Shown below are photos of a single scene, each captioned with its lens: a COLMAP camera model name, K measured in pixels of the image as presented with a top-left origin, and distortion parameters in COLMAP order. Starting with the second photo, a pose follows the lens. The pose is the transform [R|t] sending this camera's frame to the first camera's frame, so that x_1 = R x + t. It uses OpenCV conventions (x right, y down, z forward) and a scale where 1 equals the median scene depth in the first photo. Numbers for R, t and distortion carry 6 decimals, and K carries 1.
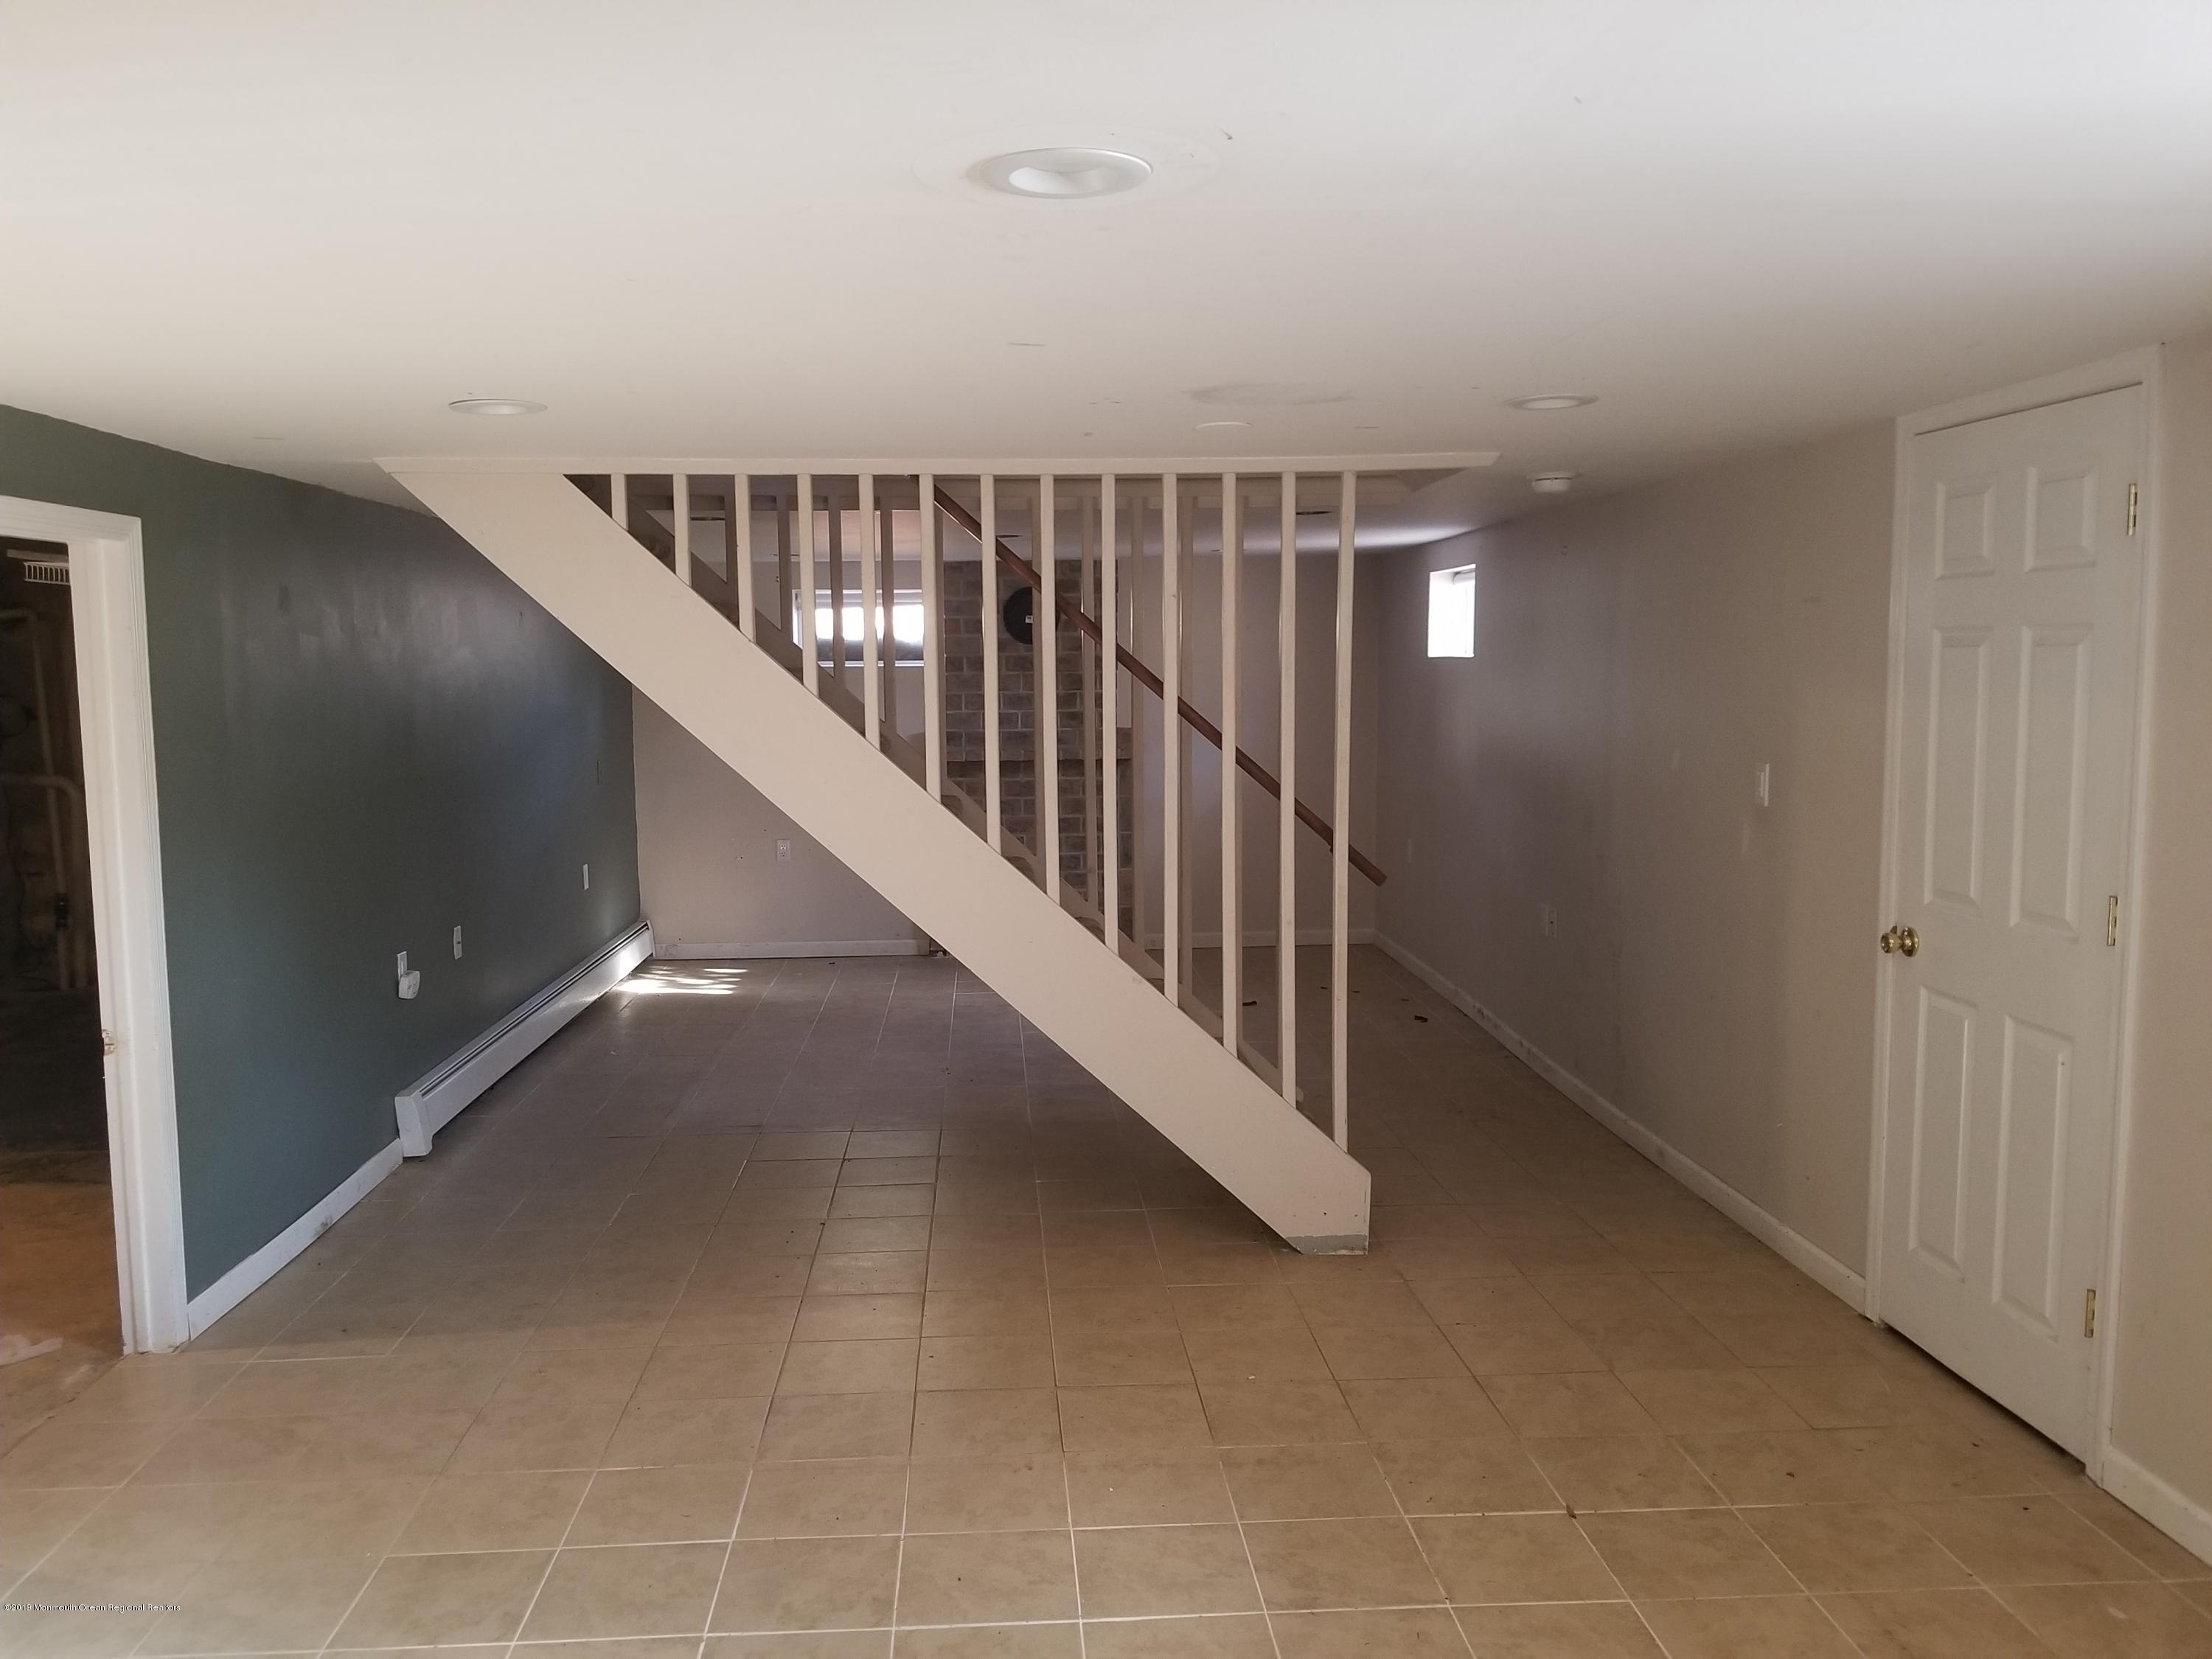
lens RADIAL K [[1734.7, 0, 1073.1], [0, 1734.7, 824.1], [0, 0, 1]] dist [0.096388, -0.214472]
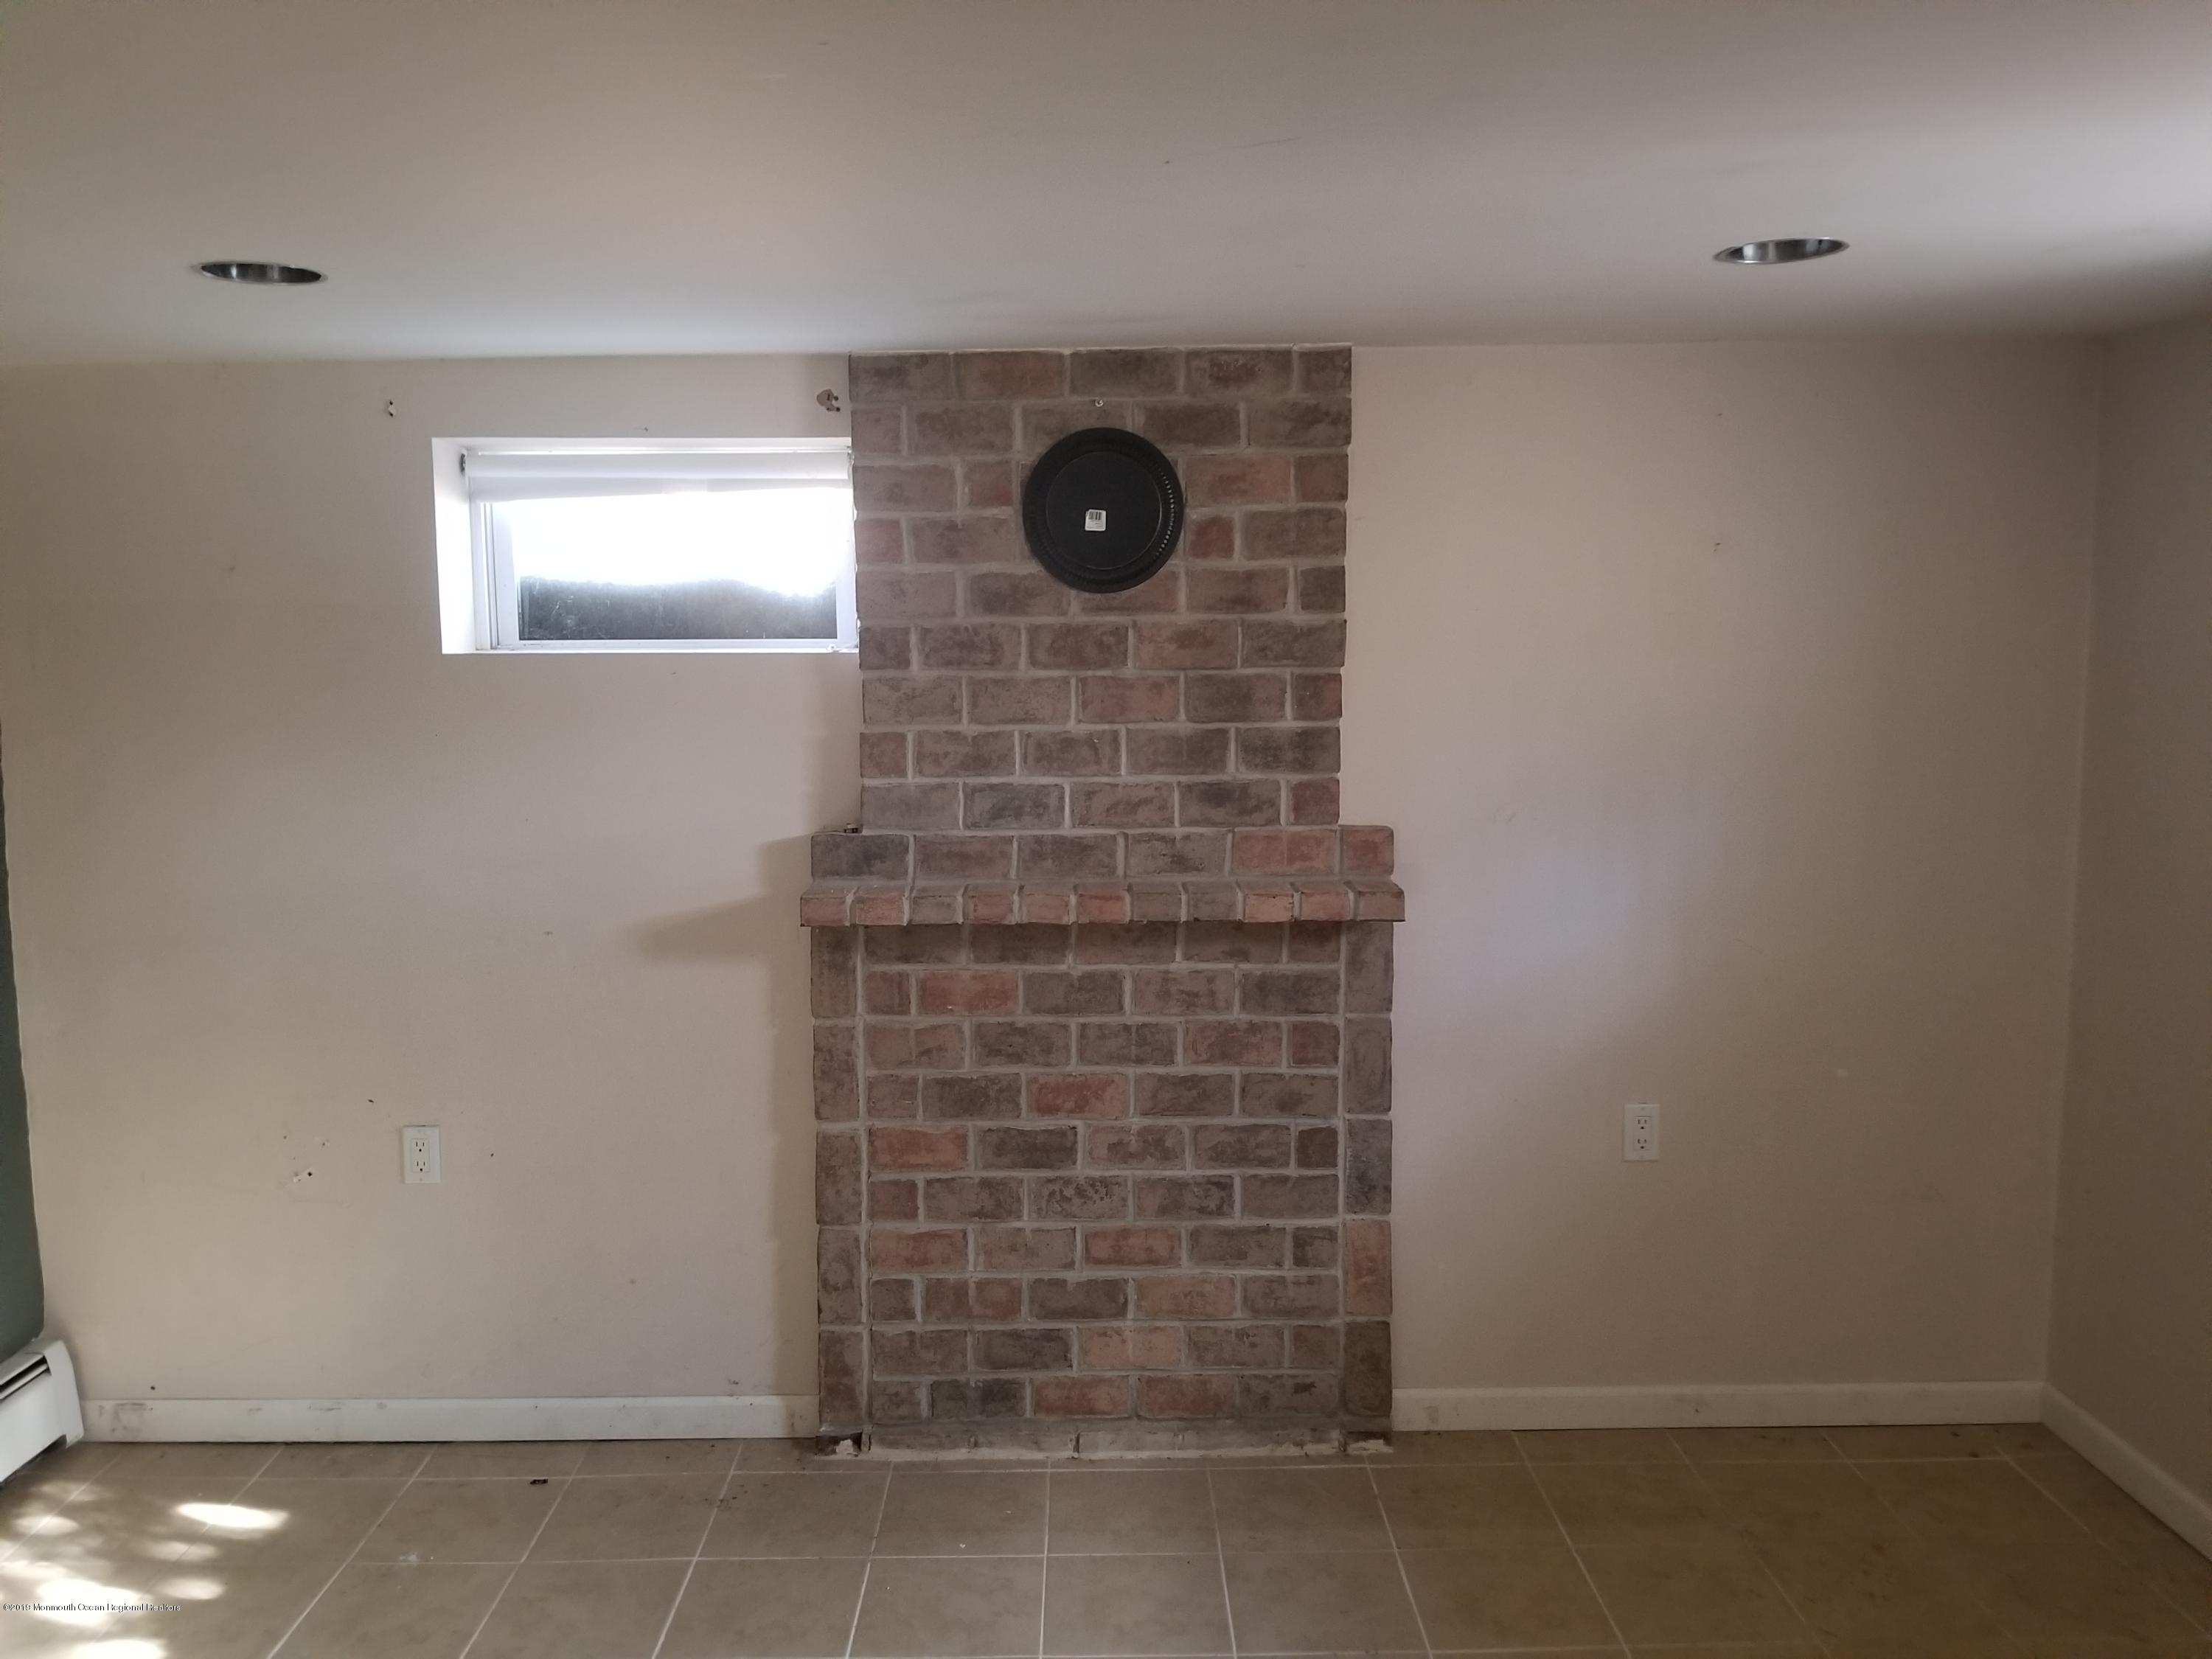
lens RADIAL K [[1734.7, 0, 1073.1], [0, 1734.7, 824.1], [0, 0, 1]] dist [0.096388, -0.214472]
pose [[0.995973, 0.010307, -0.089064, 0.002372], [-0.009955, 0.999941, 0.004403, -0.057707], [0.089104, -0.003499, 0.996016, 0.644177]]
